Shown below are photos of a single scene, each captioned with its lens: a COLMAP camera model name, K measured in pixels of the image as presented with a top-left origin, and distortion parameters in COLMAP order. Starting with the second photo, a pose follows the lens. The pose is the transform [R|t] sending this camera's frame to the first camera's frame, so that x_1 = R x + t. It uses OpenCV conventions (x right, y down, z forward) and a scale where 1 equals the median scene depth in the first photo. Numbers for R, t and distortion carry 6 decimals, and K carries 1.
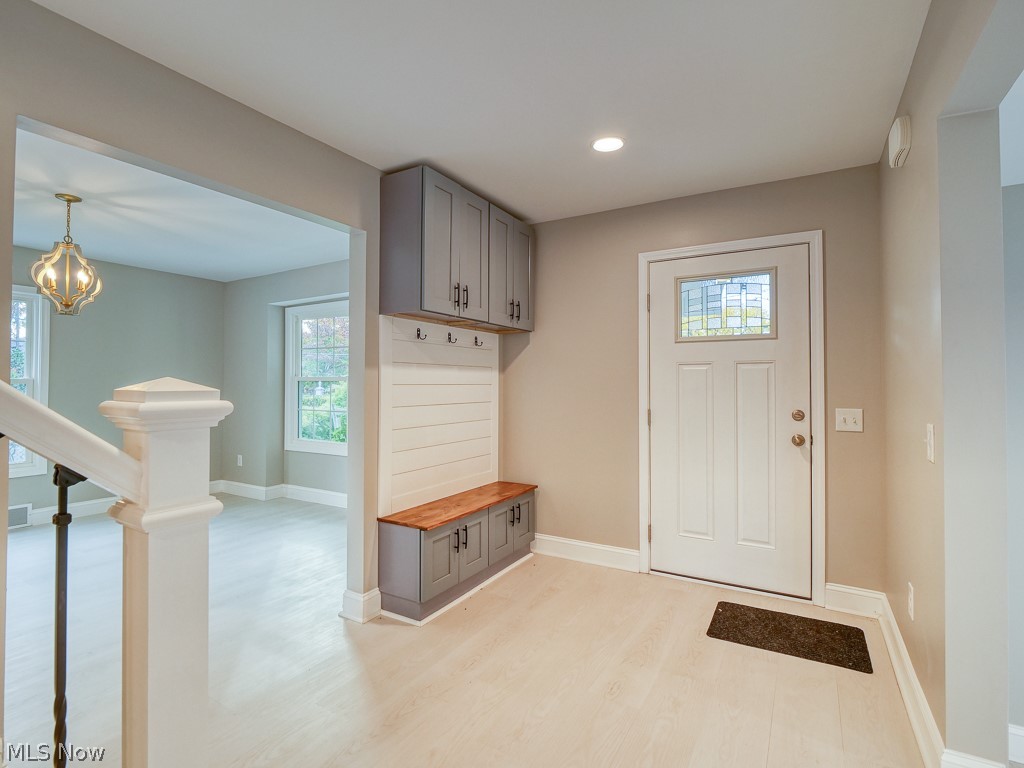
lens RADIAL K [[498.9, 0, 519.1], [0, 498.9, 378.9], [0, 0, 1]] dist [-0.013957, -0.000199]
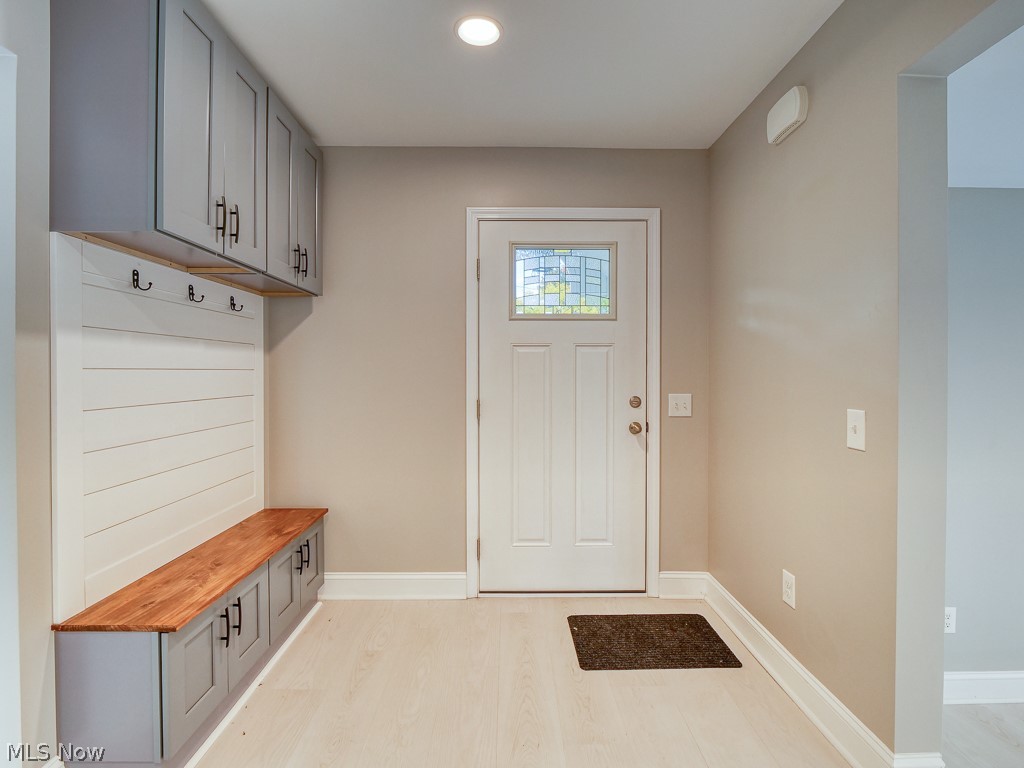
lens RADIAL K [[498.9, 0, 516.0], [0, 498.9, 377.1], [0, 0, 1]] dist [-0.013957, -0.000199]
pose [[0.859807, -0.006329, 0.510579, -0.116709], [-0.005083, 0.999768, 0.020954, 0.006913], [-0.510593, -0.020612, 0.859575, 0.289673]]
